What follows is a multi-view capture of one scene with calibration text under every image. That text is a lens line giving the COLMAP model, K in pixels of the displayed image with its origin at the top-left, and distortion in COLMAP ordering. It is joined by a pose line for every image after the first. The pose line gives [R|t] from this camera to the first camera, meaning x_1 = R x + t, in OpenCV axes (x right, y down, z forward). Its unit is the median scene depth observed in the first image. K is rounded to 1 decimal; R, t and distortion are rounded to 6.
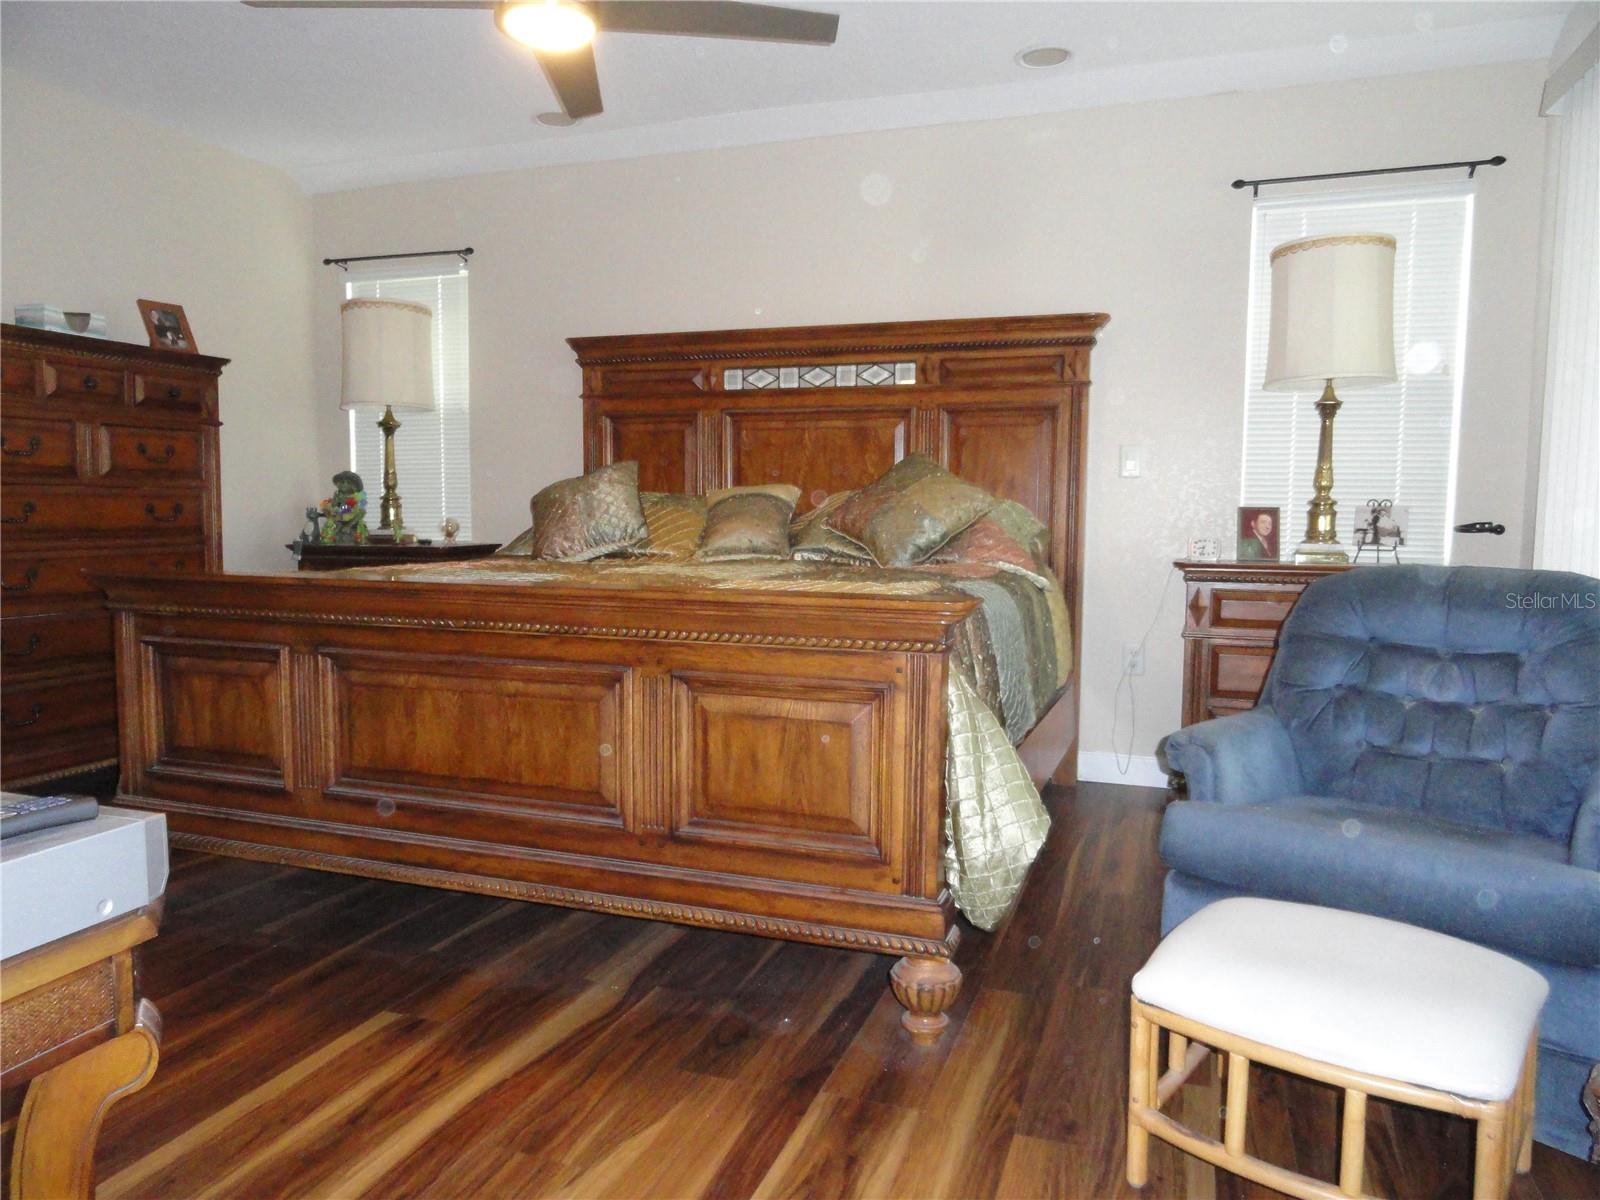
lens RADIAL K [[1107.5, 0, 800.0], [0, 1107.5, 600.0], [0, 0, 1]] dist [-0.007291, 0.004891]
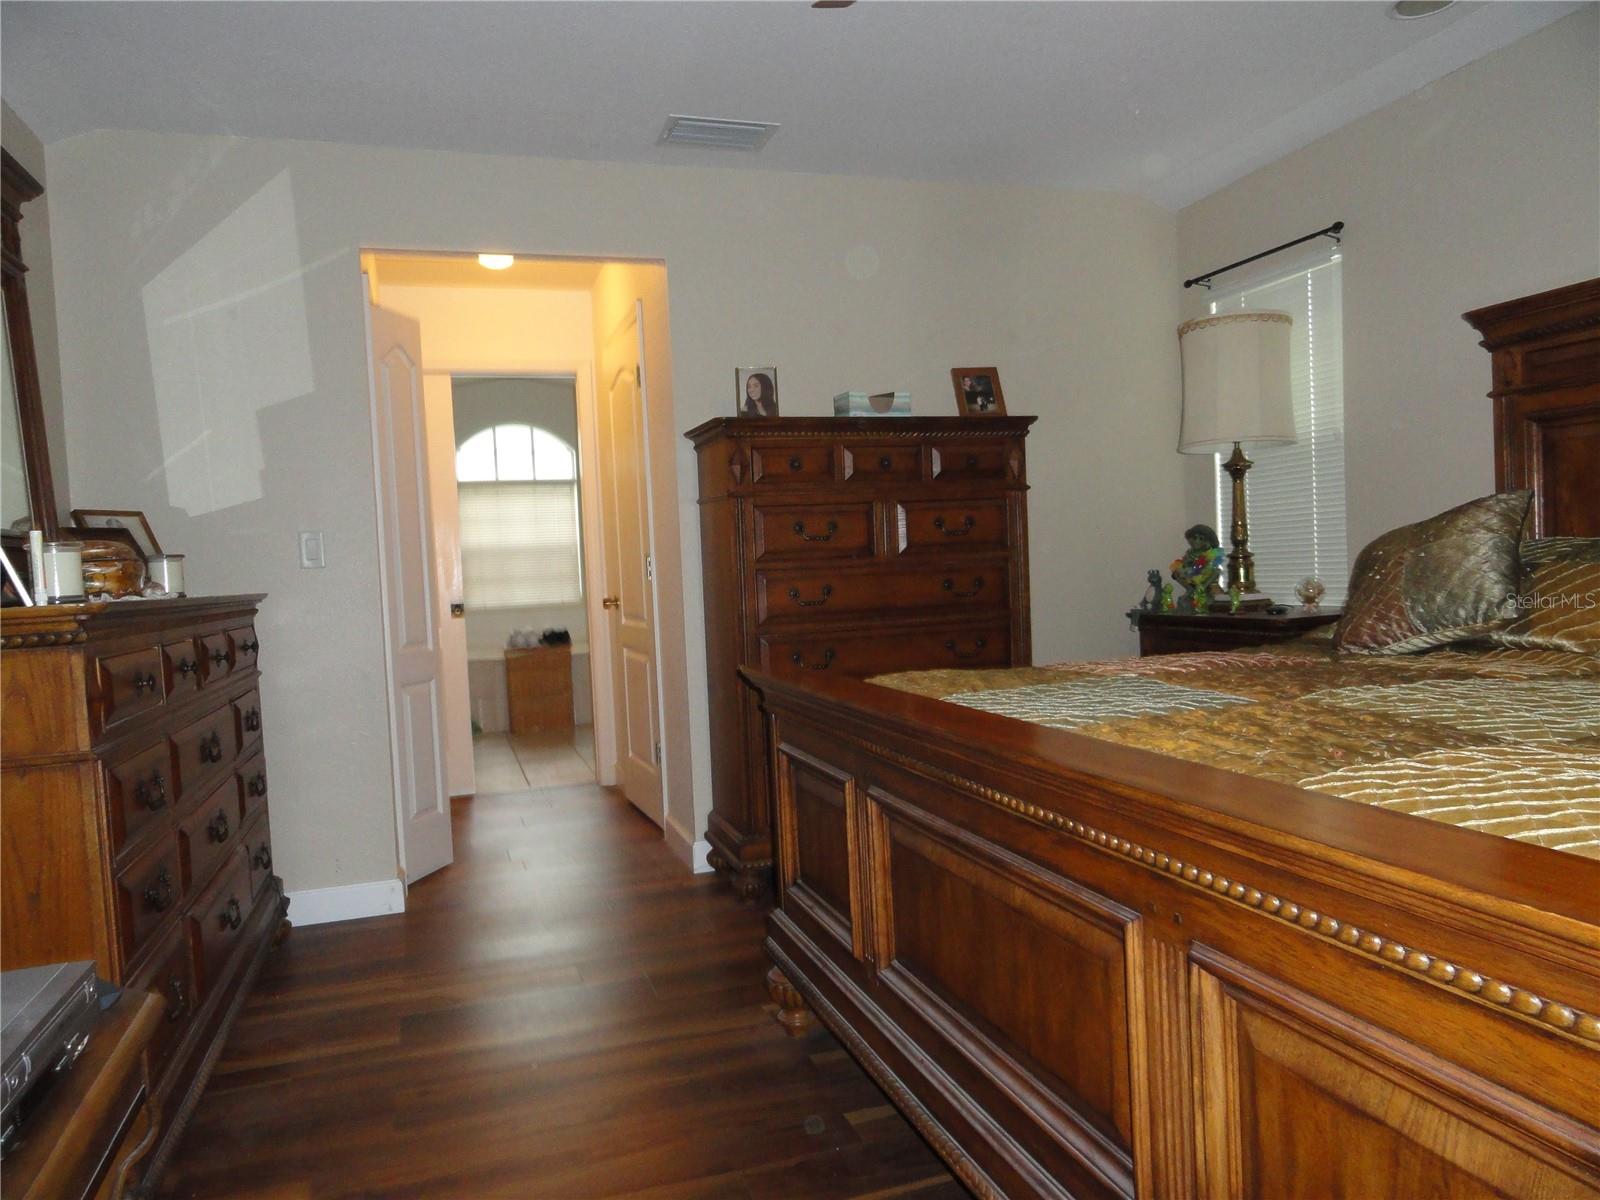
lens RADIAL K [[1107.5, 0, 800.0], [0, 1107.5, 600.0], [0, 0, 1]] dist [-0.007291, 0.004891]
pose [[0.601845, -0.007844, -0.798574, 0.097635], [-0.016351, 0.999621, -0.022142, -0.042439], [0.798445, 0.026384, 0.601489, 0.298830]]
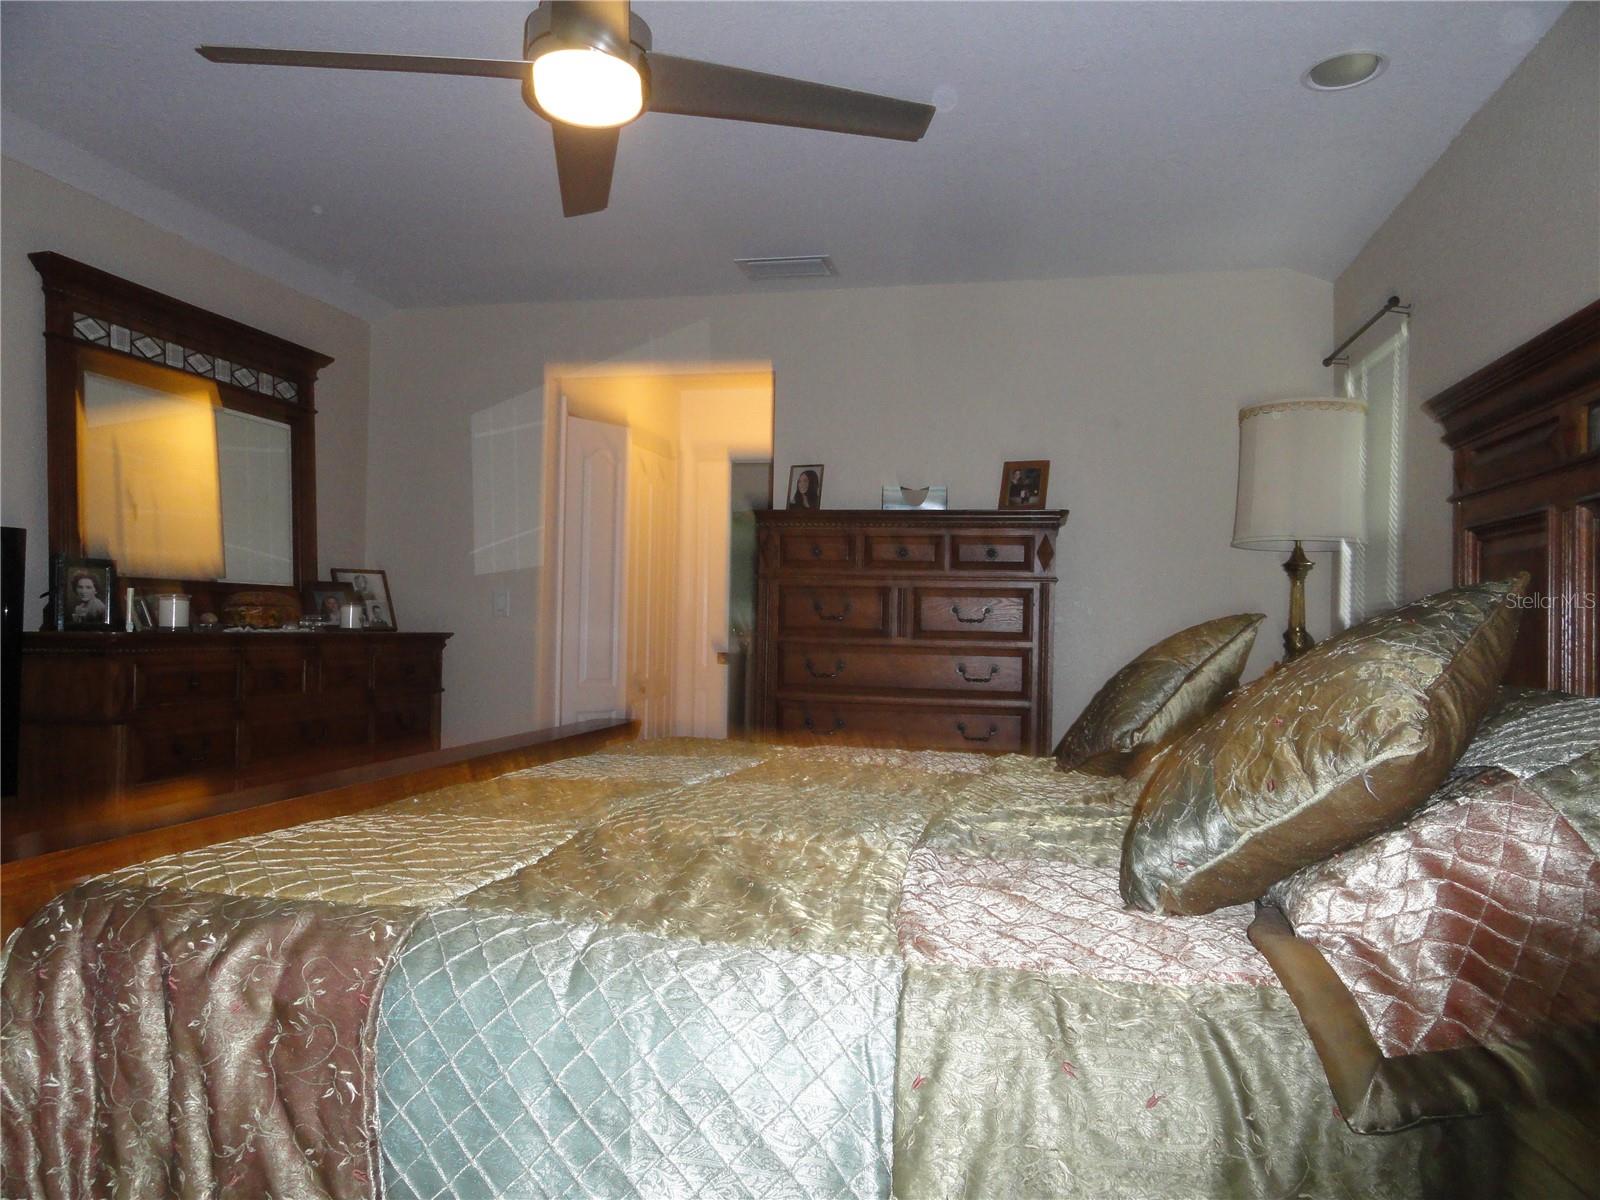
lens RADIAL K [[1107.5, 0, 800.0], [0, 1107.5, 600.0], [0, 0, 1]] dist [-0.007291, 0.004891]
pose [[0.124042, -0.025676, -0.991945, 0.375422], [-0.102725, 0.993962, -0.038574, -0.084600], [0.986945, 0.106682, 0.120655, 0.681404]]
